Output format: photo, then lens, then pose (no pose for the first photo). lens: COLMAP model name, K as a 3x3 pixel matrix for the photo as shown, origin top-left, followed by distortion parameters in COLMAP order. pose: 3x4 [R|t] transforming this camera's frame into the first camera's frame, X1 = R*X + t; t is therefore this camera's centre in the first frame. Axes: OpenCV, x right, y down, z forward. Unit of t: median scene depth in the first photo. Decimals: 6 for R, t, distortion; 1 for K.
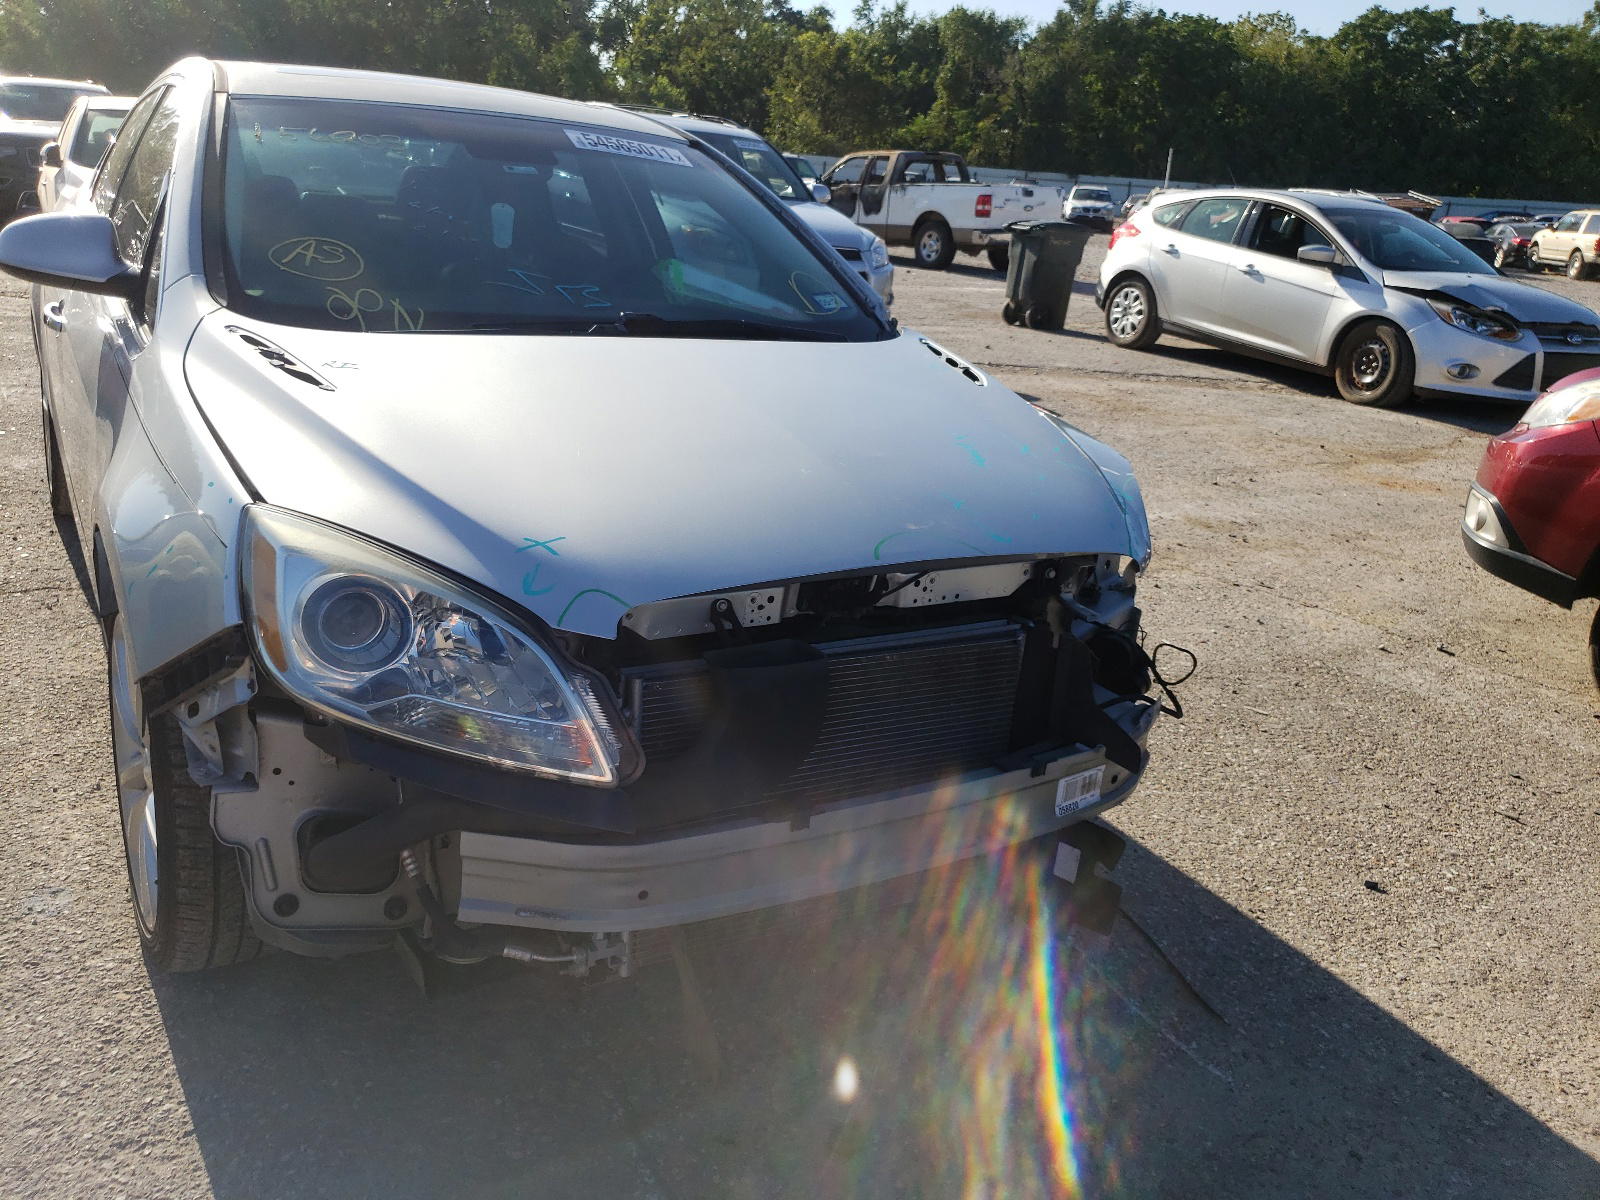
lens RADIAL K [[1184.8, 0, 655.9], [0, 1184.8, 600.3], [0, 0, 1]] dist [-0.012218, 0.031143]
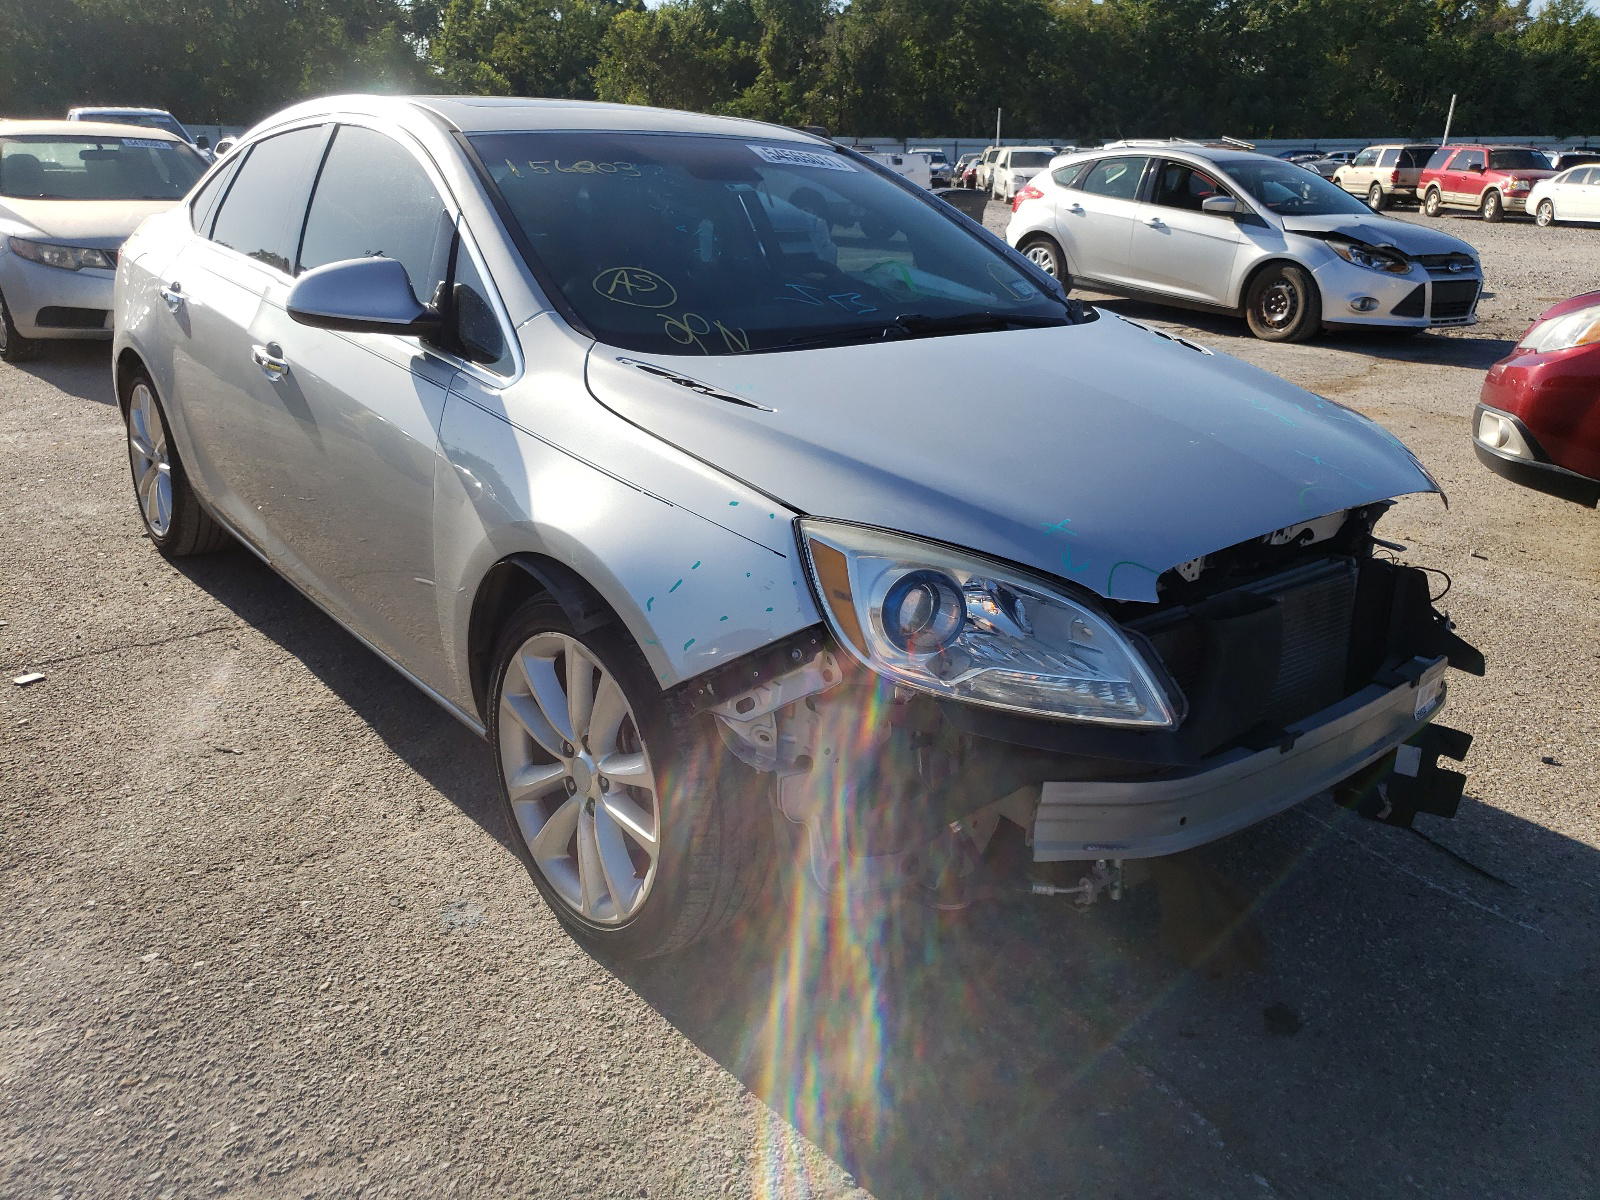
lens RADIAL K [[1184.8, 0, 655.9], [0, 1184.8, 600.3], [0, 0, 1]] dist [-0.012218, 0.031143]
pose [[0.989043, -0.101652, 0.107052, -0.102234], [0.100259, 0.994793, 0.018332, -0.006431], [-0.108358, -0.007398, 0.994084, -0.015755]]
